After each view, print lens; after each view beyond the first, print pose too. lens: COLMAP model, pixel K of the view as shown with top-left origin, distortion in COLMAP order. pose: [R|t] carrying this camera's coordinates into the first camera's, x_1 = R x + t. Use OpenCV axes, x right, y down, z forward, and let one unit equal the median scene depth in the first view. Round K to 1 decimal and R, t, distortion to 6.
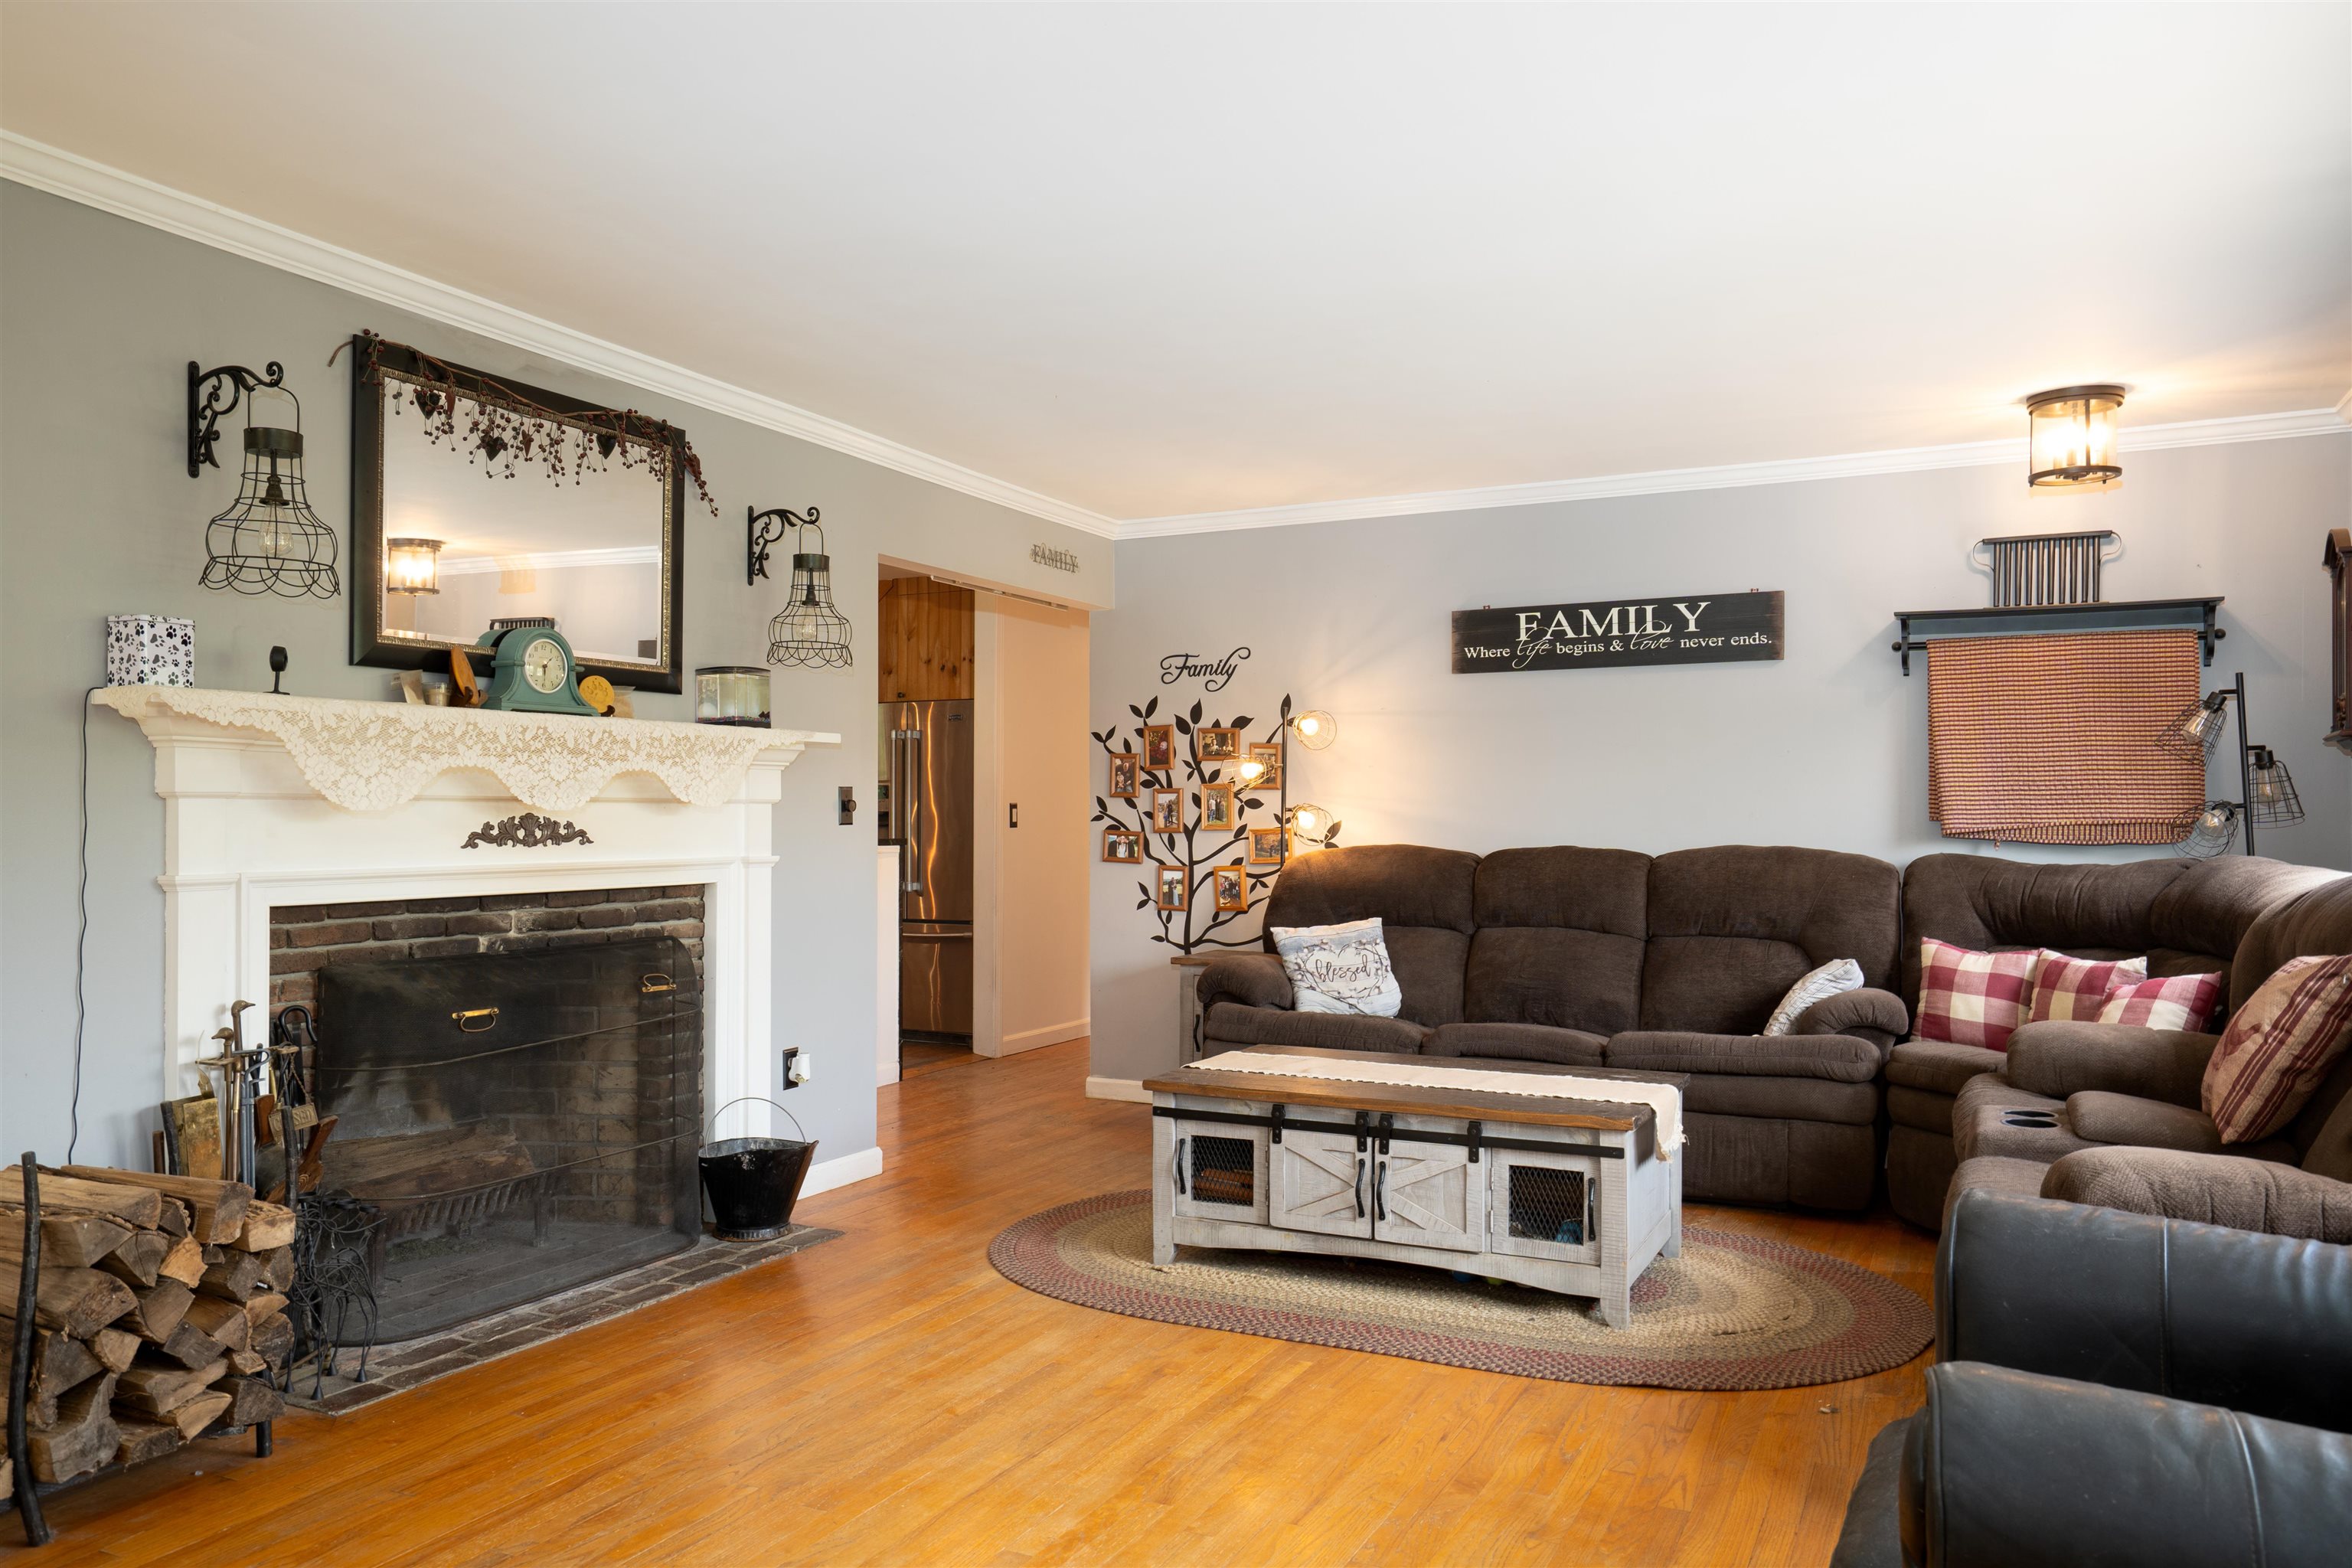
lens RADIAL K [[1717.0, 0, 1176.0], [0, 1717.0, 784.0], [0, 0, 1]] dist [0.000851, 0.003315]
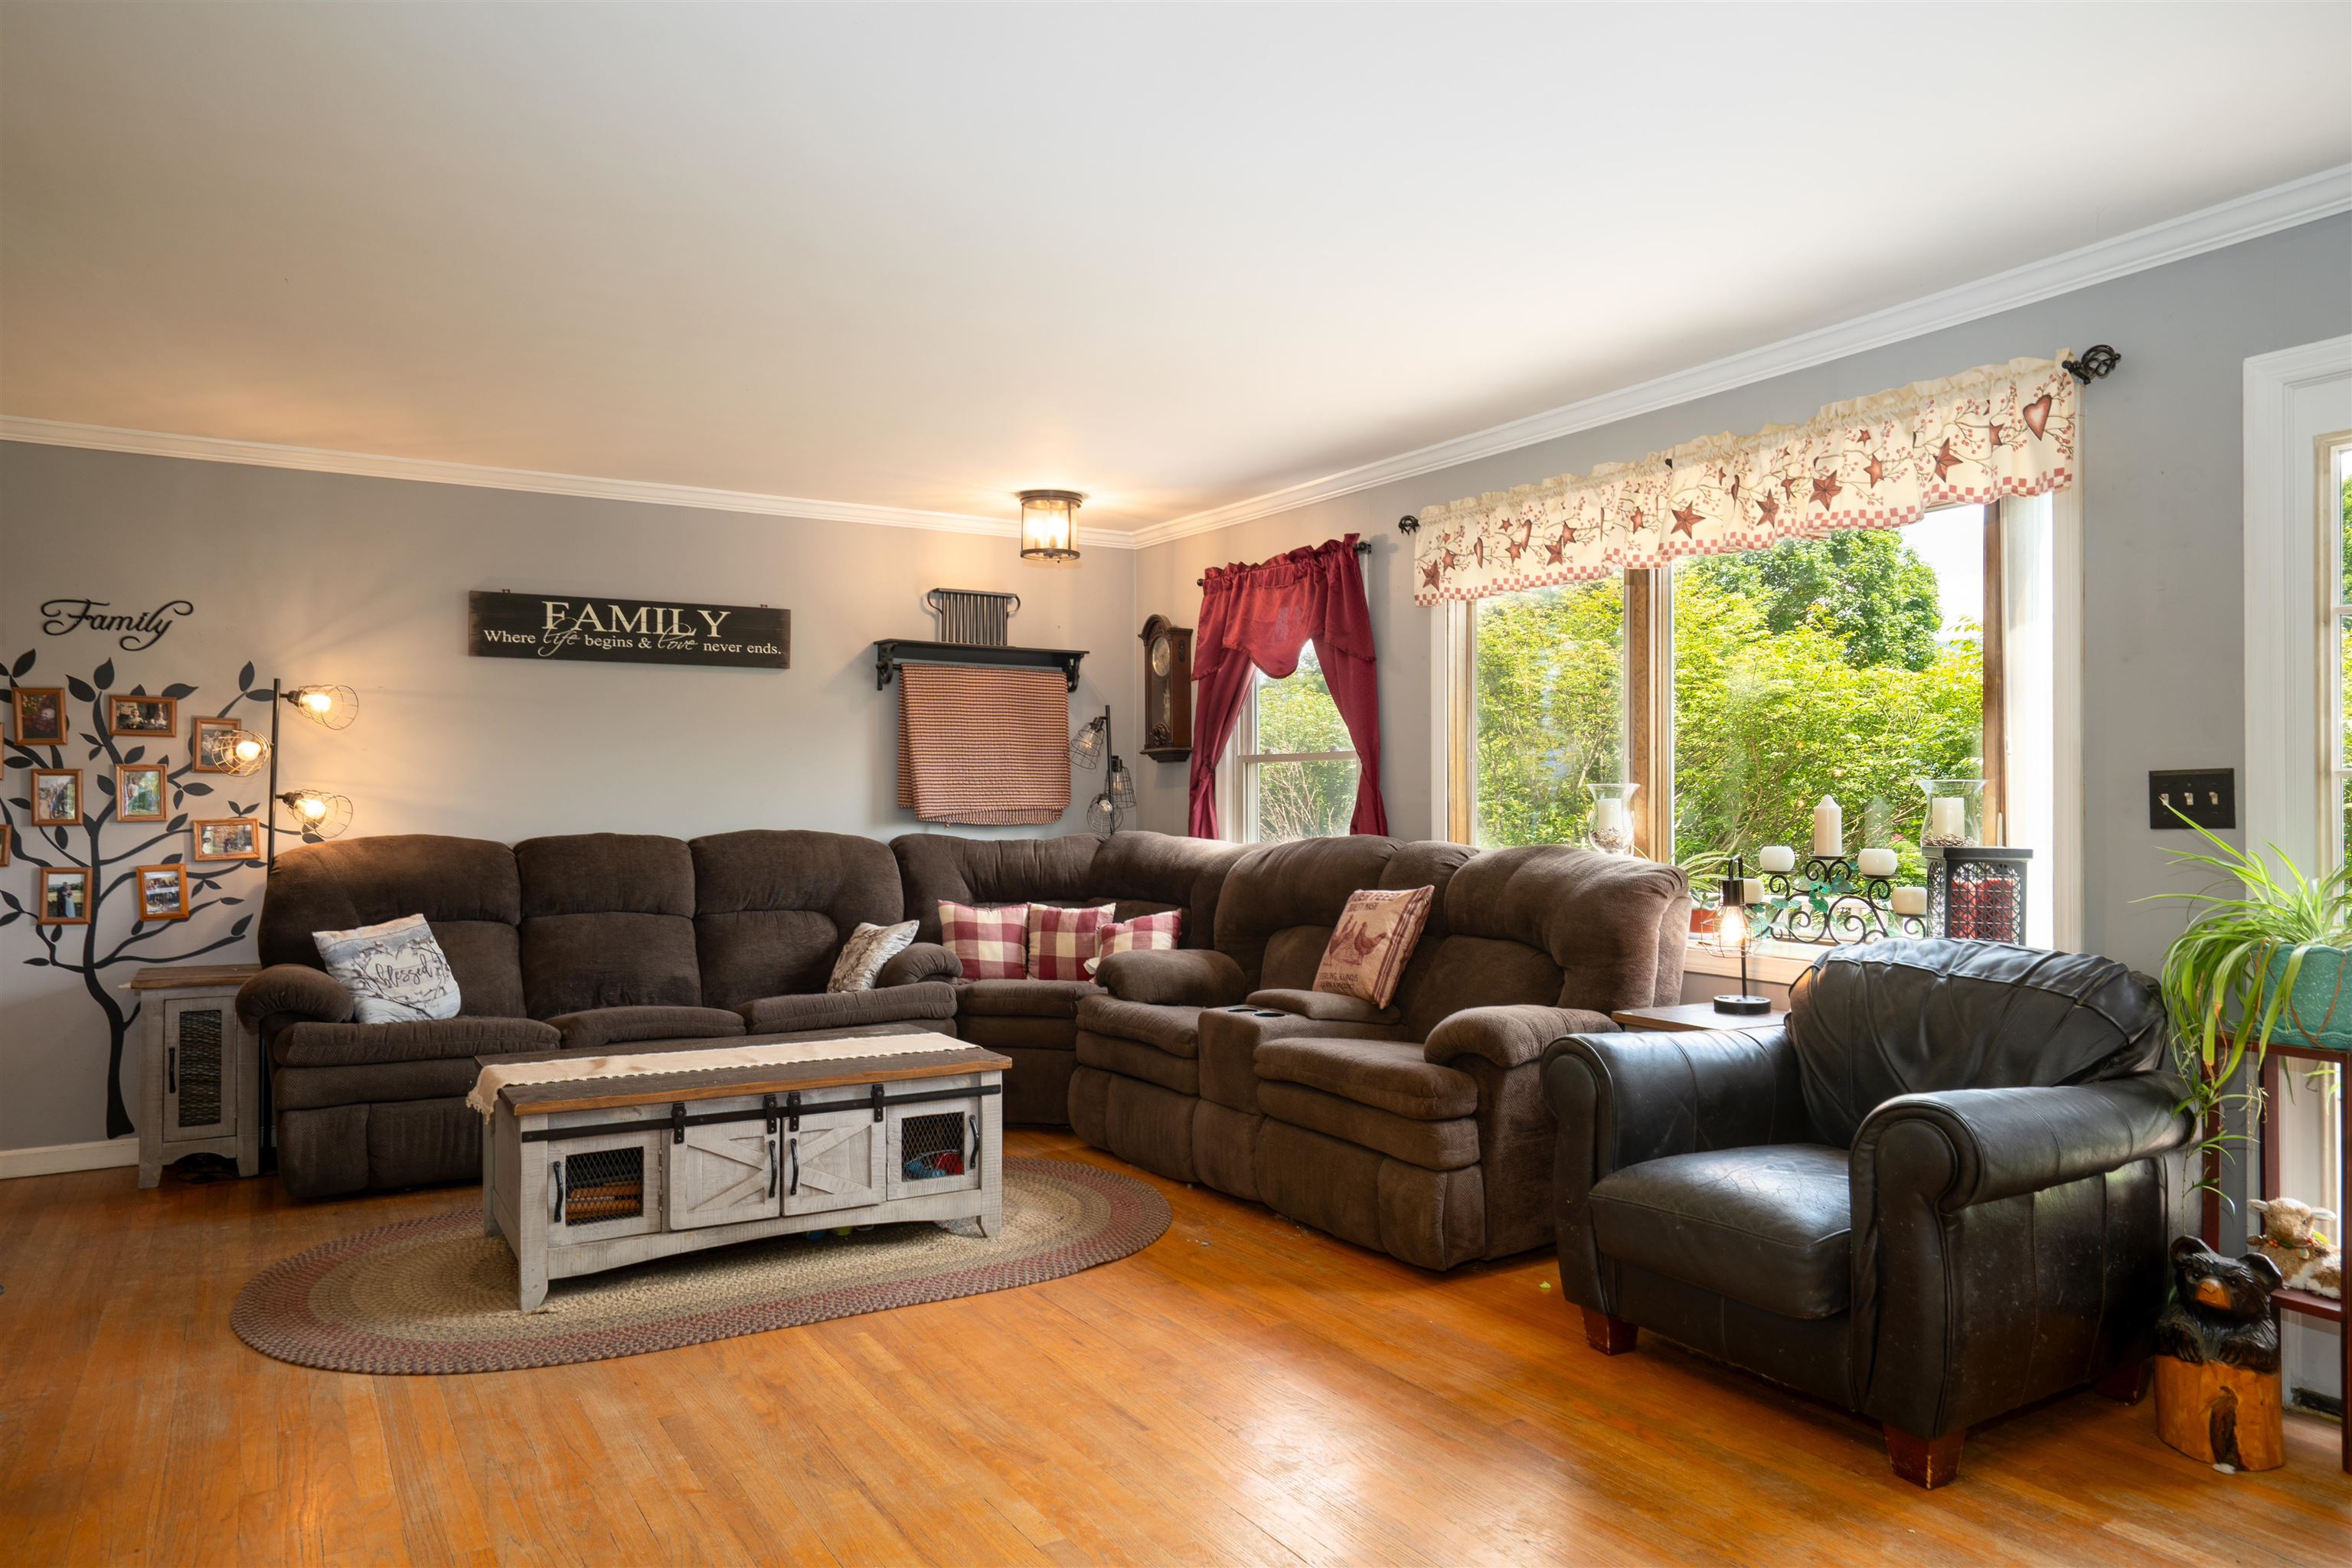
lens RADIAL K [[1549.5, 0, 1168.6], [0, 1549.5, 797.1], [0, 0, 1]] dist [-0.050205, 0.075934]
pose [[0.518754, 0.003482, 0.854916, -0.437026], [-0.015950, 0.999857, 0.005606, 0.004318], [-0.854775, -0.016545, 0.518735, 0.258279]]
